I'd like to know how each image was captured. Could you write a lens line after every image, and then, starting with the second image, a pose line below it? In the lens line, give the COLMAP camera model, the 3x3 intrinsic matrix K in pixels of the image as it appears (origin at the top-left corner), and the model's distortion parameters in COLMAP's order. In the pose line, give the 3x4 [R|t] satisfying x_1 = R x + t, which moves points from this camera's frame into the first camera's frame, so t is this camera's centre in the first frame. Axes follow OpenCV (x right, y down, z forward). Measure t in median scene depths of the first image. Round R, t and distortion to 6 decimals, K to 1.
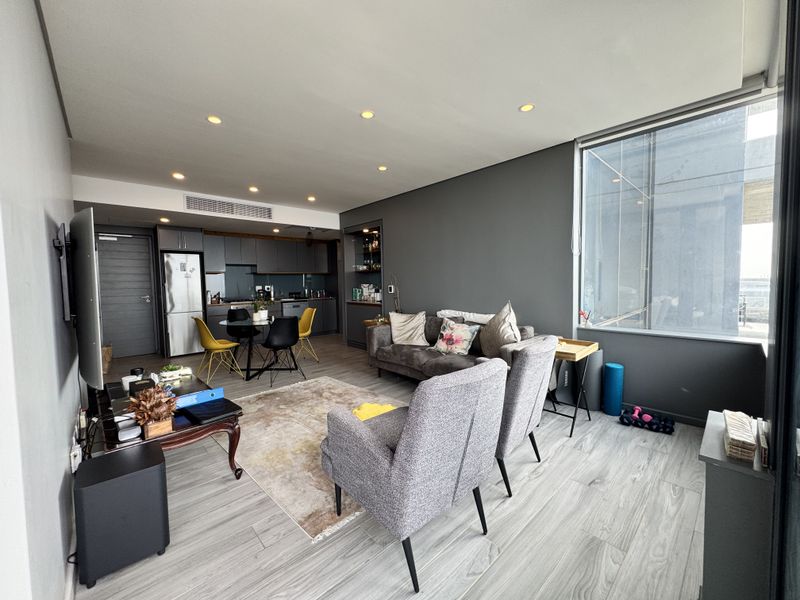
lens RADIAL K [[321.4, 0, 401.6], [0, 321.4, 298.9], [0, 0, 1]] dist [-0.003553, 0.000033]
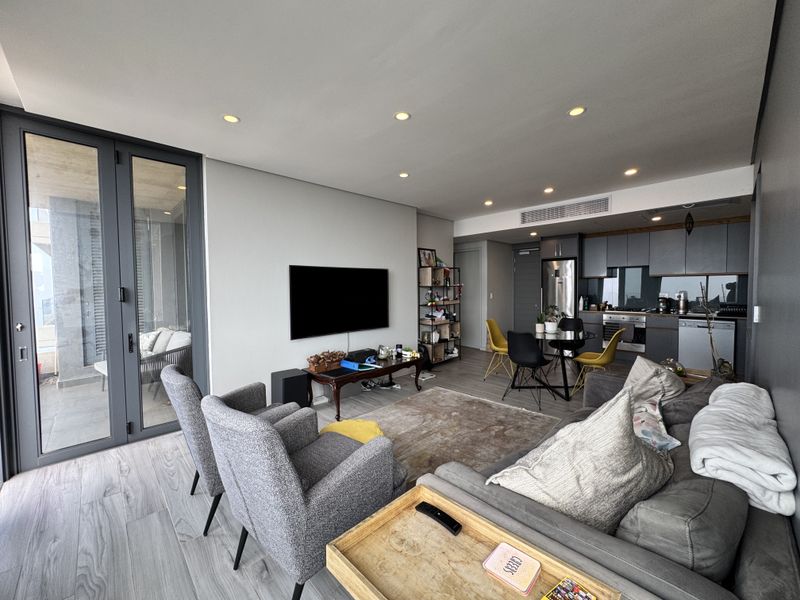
lens RADIAL K [[321.4, 0, 401.6], [0, 321.4, 298.9], [0, 0, 1]] dist [-0.003553, 0.000033]
pose [[0.015733, 0.058995, -0.998134, 0.511634], [-0.043764, 0.997342, 0.058258, -0.071047], [0.998918, 0.042766, 0.018273, 0.622172]]
